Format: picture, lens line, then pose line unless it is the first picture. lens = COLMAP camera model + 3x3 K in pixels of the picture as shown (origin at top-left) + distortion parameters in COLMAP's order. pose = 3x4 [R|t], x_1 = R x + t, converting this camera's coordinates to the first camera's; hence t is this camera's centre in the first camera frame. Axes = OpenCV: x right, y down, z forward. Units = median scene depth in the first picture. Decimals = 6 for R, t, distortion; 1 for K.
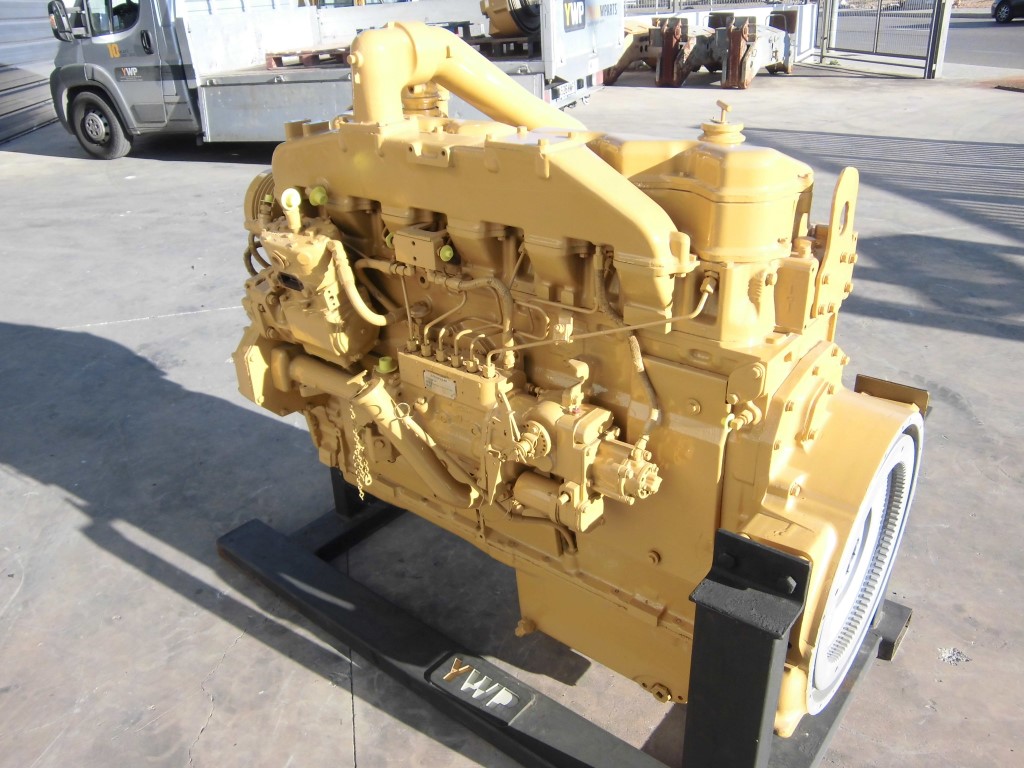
lens RADIAL K [[794.8, 0, 512.0], [0, 794.8, 384.0], [0, 0, 1]] dist [-0.074322, 0.066598]
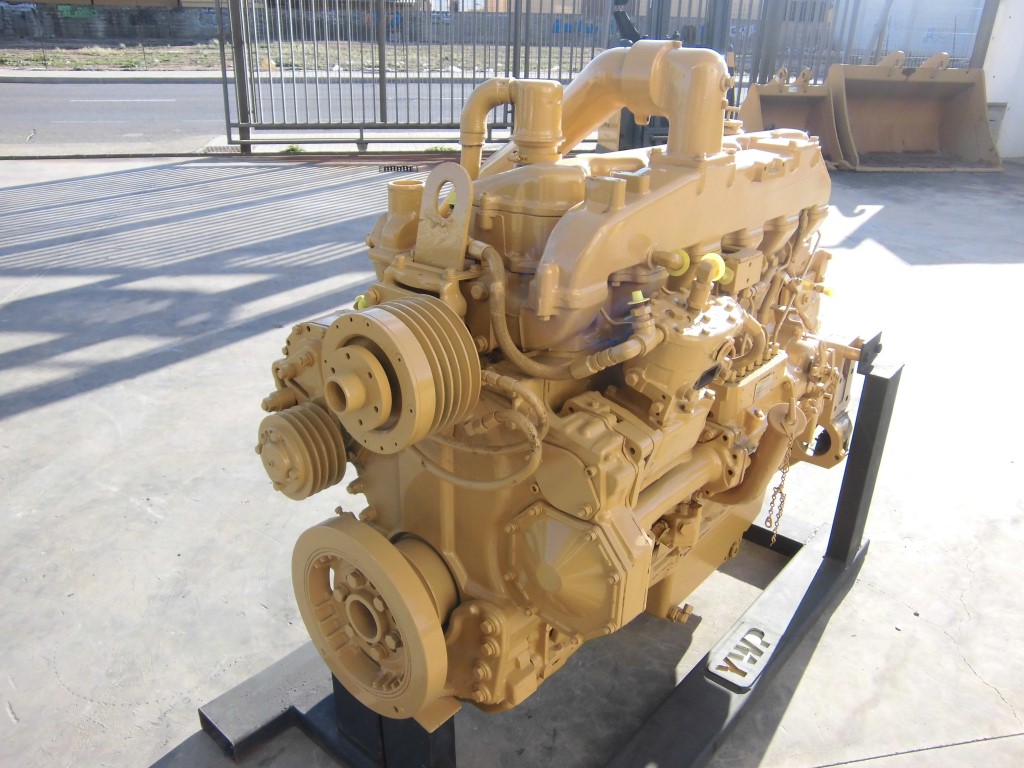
lens RADIAL K [[794.8, 0, 512.0], [0, 794.8, 384.0], [0, 0, 1]] dist [-0.074322, 0.066598]
pose [[0.031906, -0.371923, 0.927715, -0.144077], [0.431651, 0.842293, 0.322832, -0.065323], [-0.901476, 0.390149, 0.187415, 0.148708]]
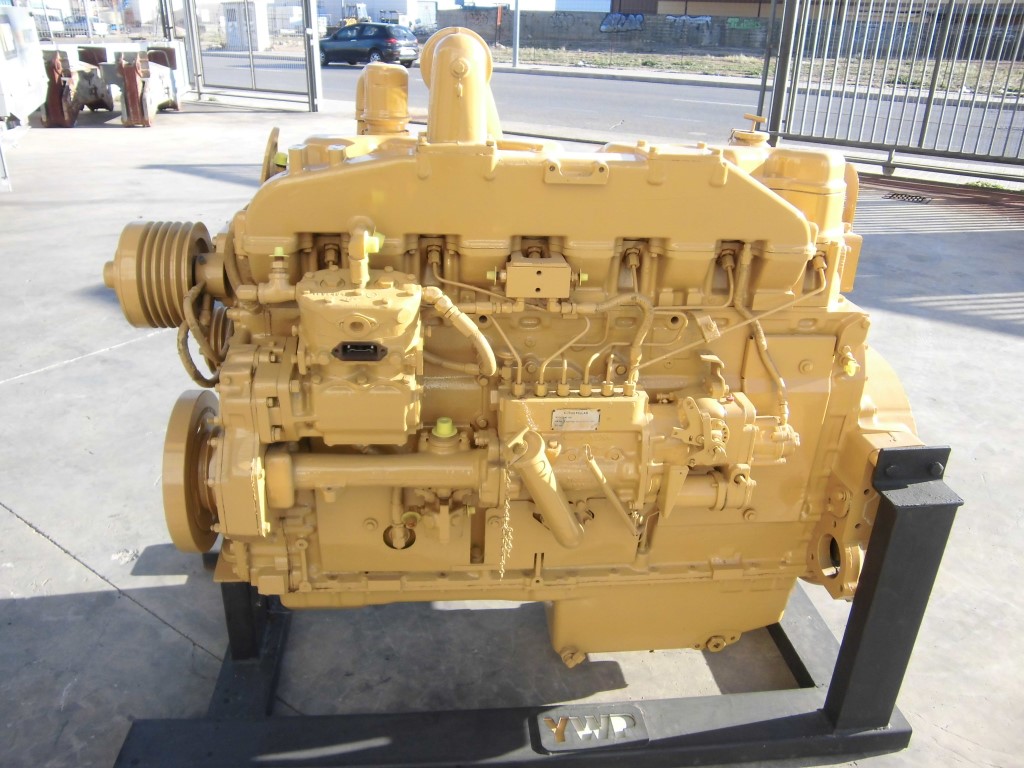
lens RADIAL K [[794.8, 0, 512.0], [0, 794.8, 384.0], [0, 0, 1]] dist [-0.074322, 0.066598]
pose [[0.708510, -0.234101, 0.665740, -0.101357], [0.262968, 0.963013, 0.058772, -0.015245], [-0.654875, 0.133428, 0.743866, 0.047525]]
